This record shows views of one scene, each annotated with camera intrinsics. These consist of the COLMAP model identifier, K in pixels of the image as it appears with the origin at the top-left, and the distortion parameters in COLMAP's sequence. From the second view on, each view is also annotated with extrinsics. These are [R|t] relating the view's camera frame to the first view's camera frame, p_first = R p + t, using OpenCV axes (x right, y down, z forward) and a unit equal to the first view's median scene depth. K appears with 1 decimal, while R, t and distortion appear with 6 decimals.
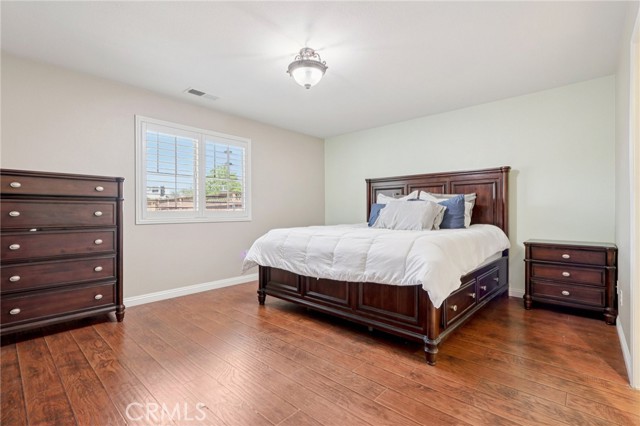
lens RADIAL K [[296.4, 0, 318.6], [0, 296.4, 213.2], [0, 0, 1]] dist [-0.018749, 0.000184]
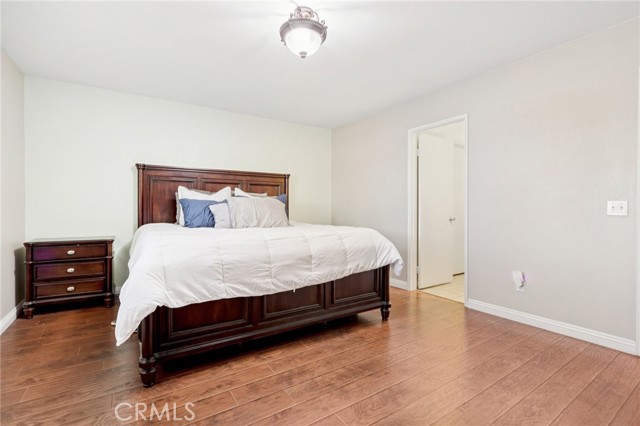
lens RADIAL K [[296.4, 0, 318.6], [0, 296.4, 213.2], [0, 0, 1]] dist [-0.018749, 0.000184]
pose [[0.233416, -0.007833, 0.972346, -0.792515], [-0.001264, 0.999964, 0.008359, -0.000100], [-0.972376, -0.003180, 0.233397, 0.753475]]
